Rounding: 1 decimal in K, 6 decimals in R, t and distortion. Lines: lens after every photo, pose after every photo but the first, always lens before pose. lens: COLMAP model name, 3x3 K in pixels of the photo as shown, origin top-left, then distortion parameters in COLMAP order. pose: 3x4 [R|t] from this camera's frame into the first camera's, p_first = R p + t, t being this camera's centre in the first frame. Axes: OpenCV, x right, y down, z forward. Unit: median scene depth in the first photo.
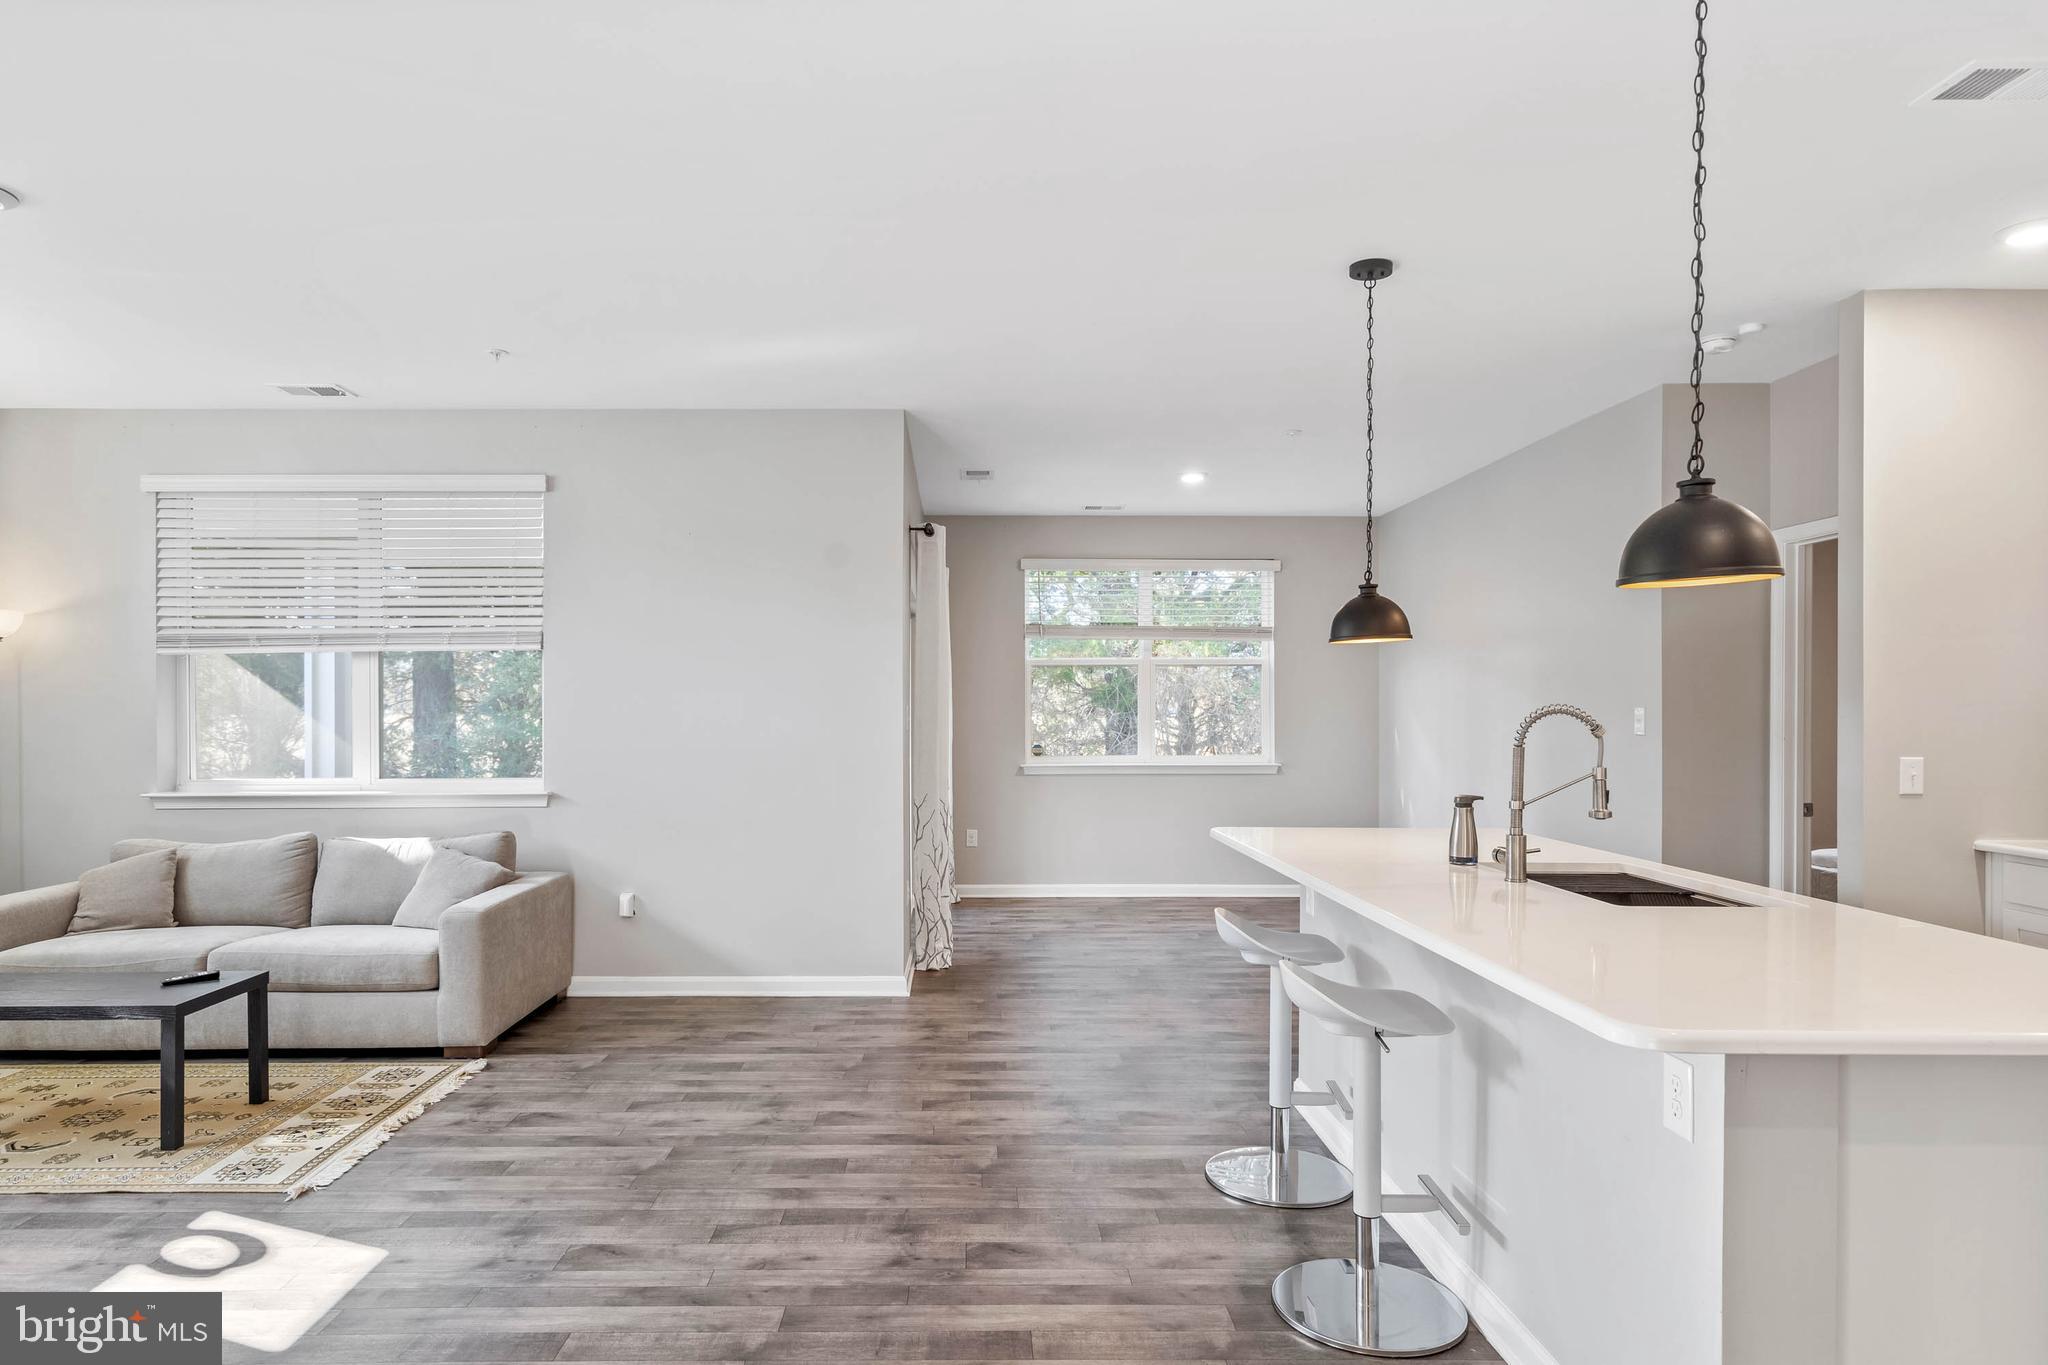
lens RADIAL K [[1202.7, 0, 1011.1], [0, 1202.7, 685.7], [0, 0, 1]] dist [0.015789, 0.000253]
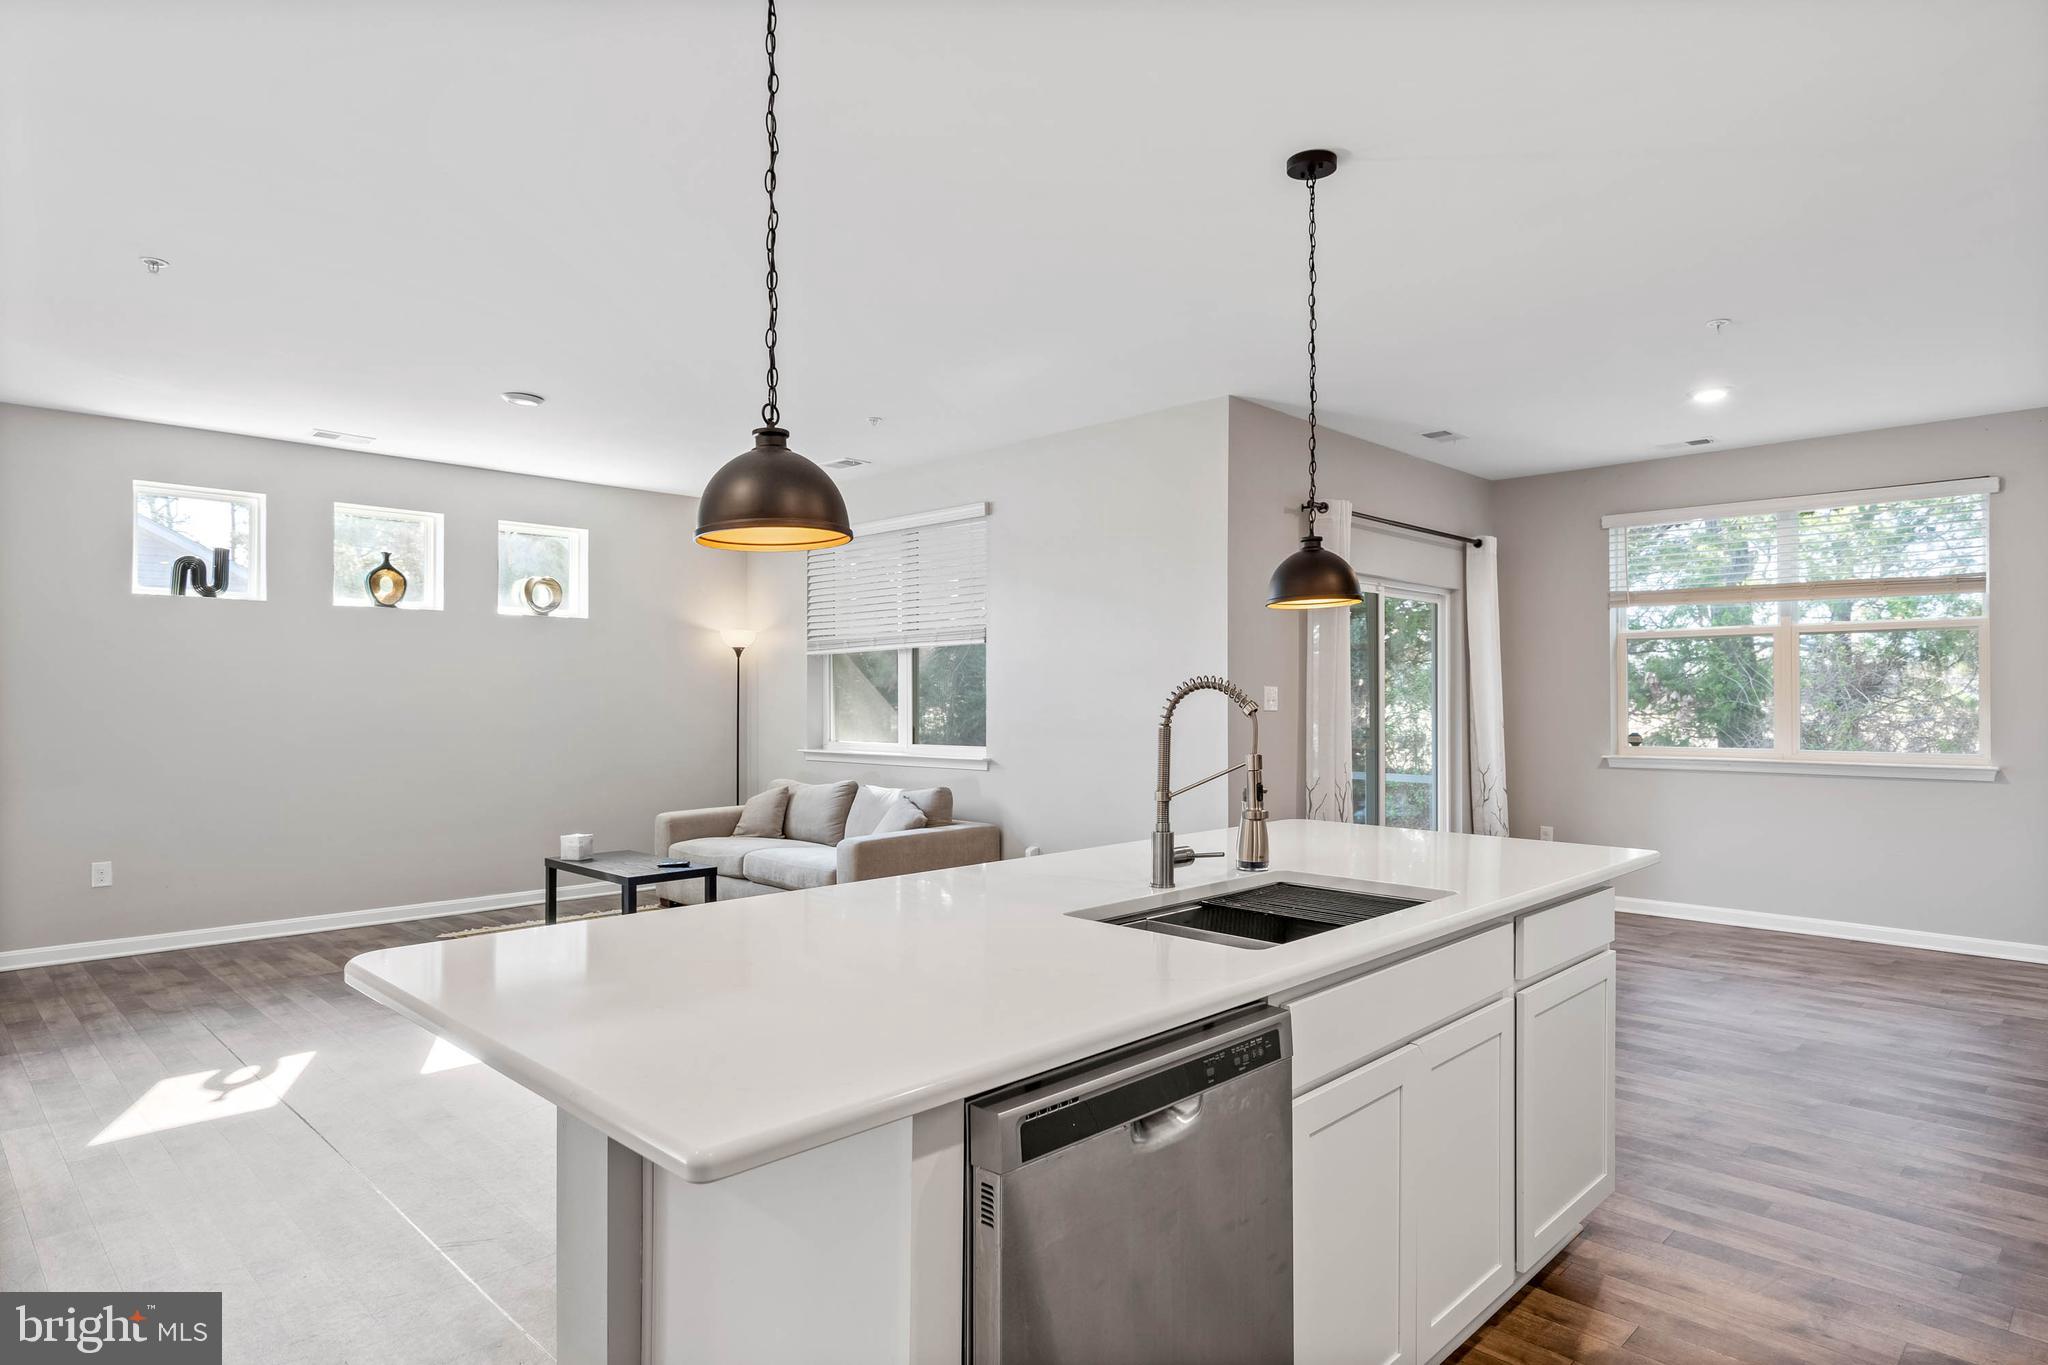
lens RADIAL K [[1165.9, 0, 1068.1], [0, 1165.9, 718.5], [0, 0, 1]] dist [0.003259, 0.003450]
pose [[0.711780, 0.011086, -0.702315, 0.665012], [0.016011, 0.999360, 0.032002, 0.012134], [0.702220, -0.034023, 0.711146, 0.265507]]
